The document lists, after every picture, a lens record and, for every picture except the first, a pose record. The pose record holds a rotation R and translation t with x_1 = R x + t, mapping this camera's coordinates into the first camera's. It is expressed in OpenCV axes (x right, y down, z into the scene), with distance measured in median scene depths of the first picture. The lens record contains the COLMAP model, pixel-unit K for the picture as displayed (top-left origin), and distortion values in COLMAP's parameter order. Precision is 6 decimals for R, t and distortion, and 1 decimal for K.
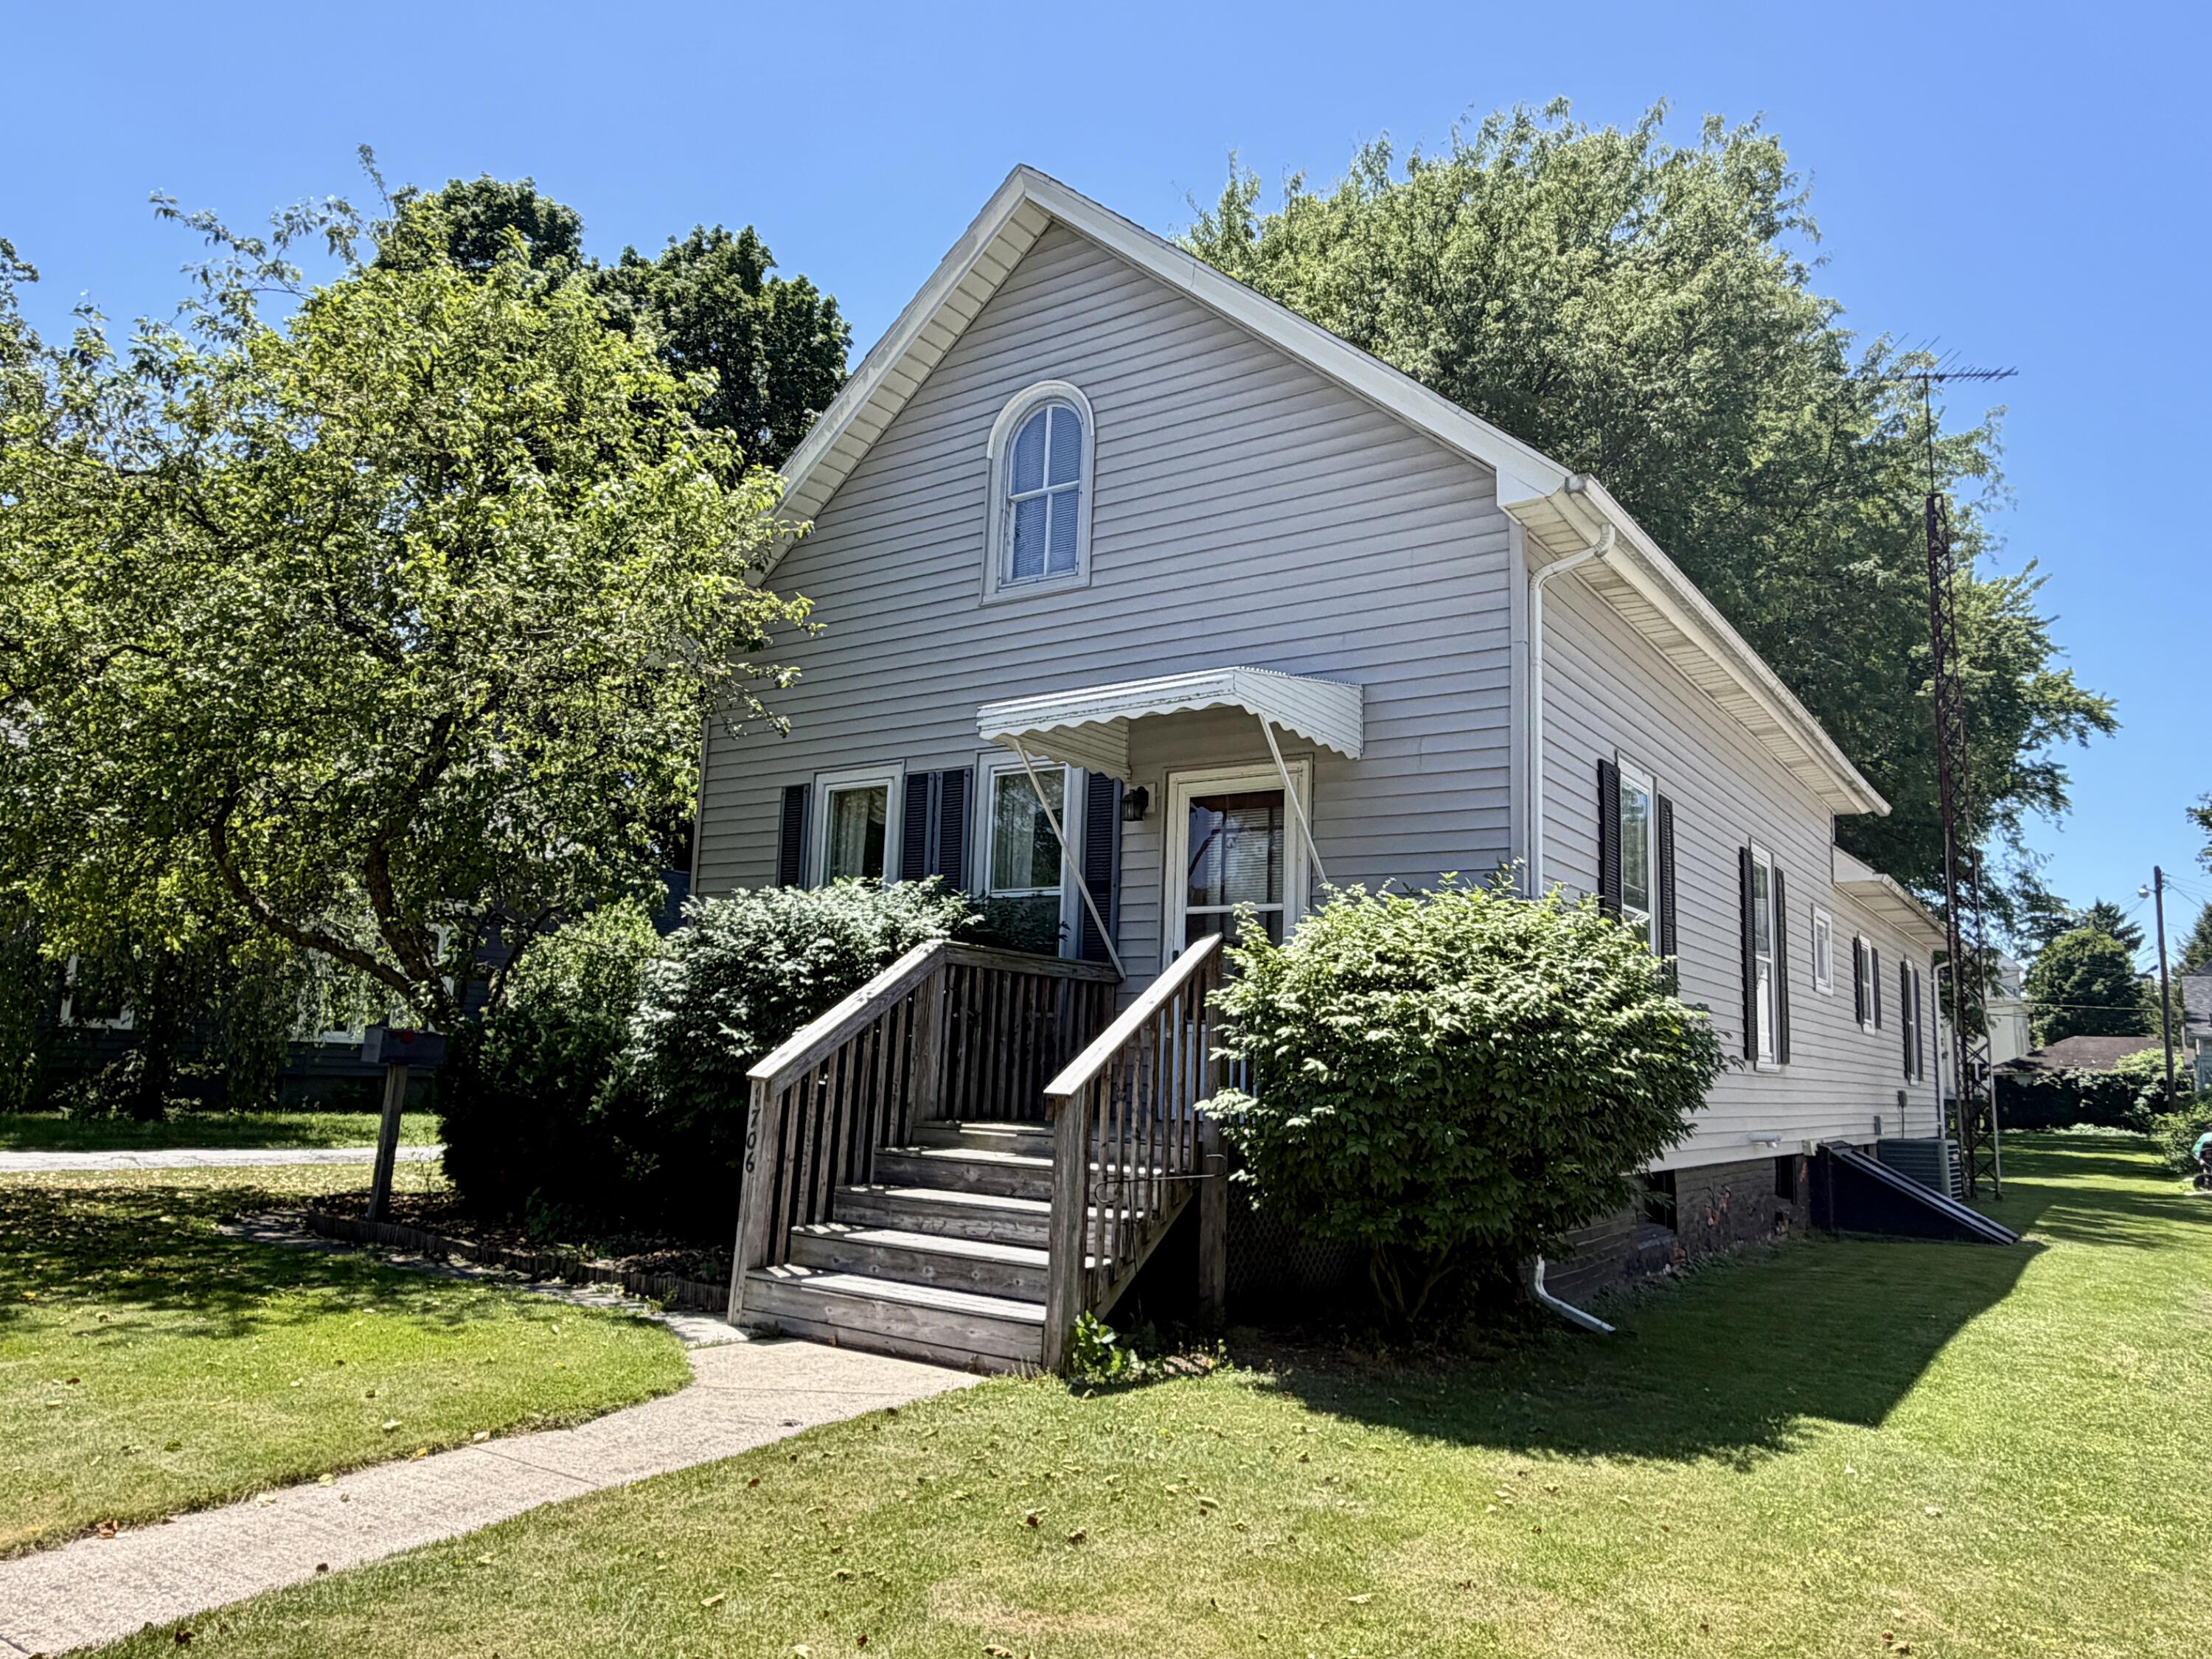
lens RADIAL K [[1482.5, 0, 1104.0], [0, 1482.5, 837.3], [0, 0, 1]] dist [0.004458, 0.002288]
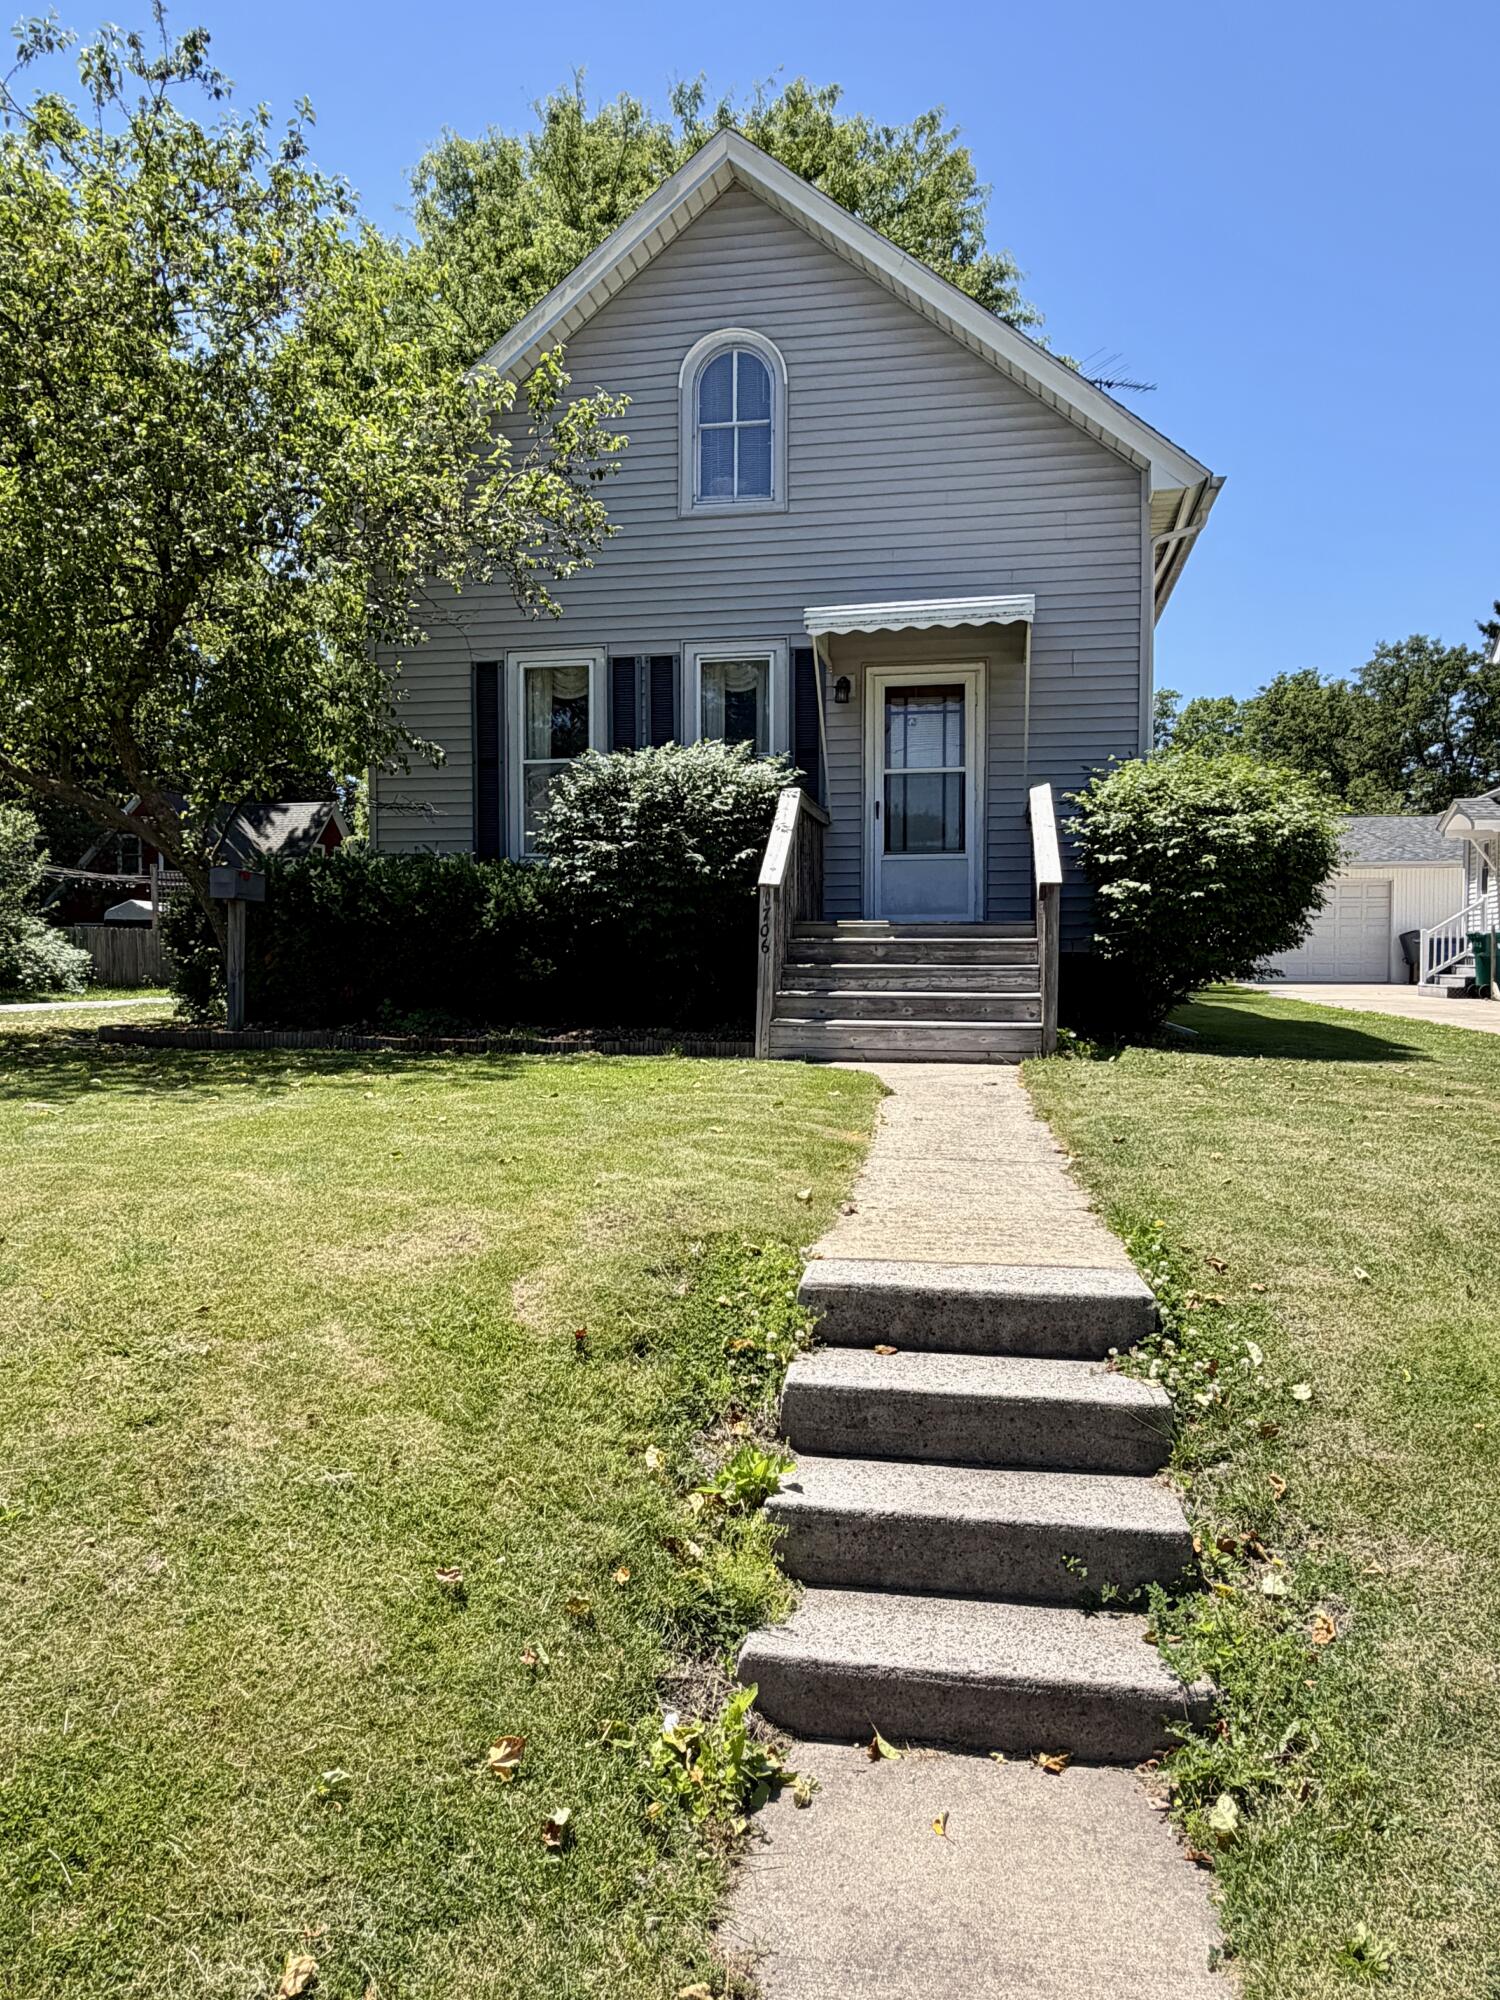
lens RADIAL K [[1340.4, 0, 750.9], [0, 1340.4, 985.4], [0, 0, 1]] dist [0.004458, 0.002288]
pose [[0.914149, -0.048234, 0.402499, -0.505160], [-0.027828, 0.983087, 0.181010, 0.020289], [-0.404422, -0.176671, 0.897346, -0.079130]]
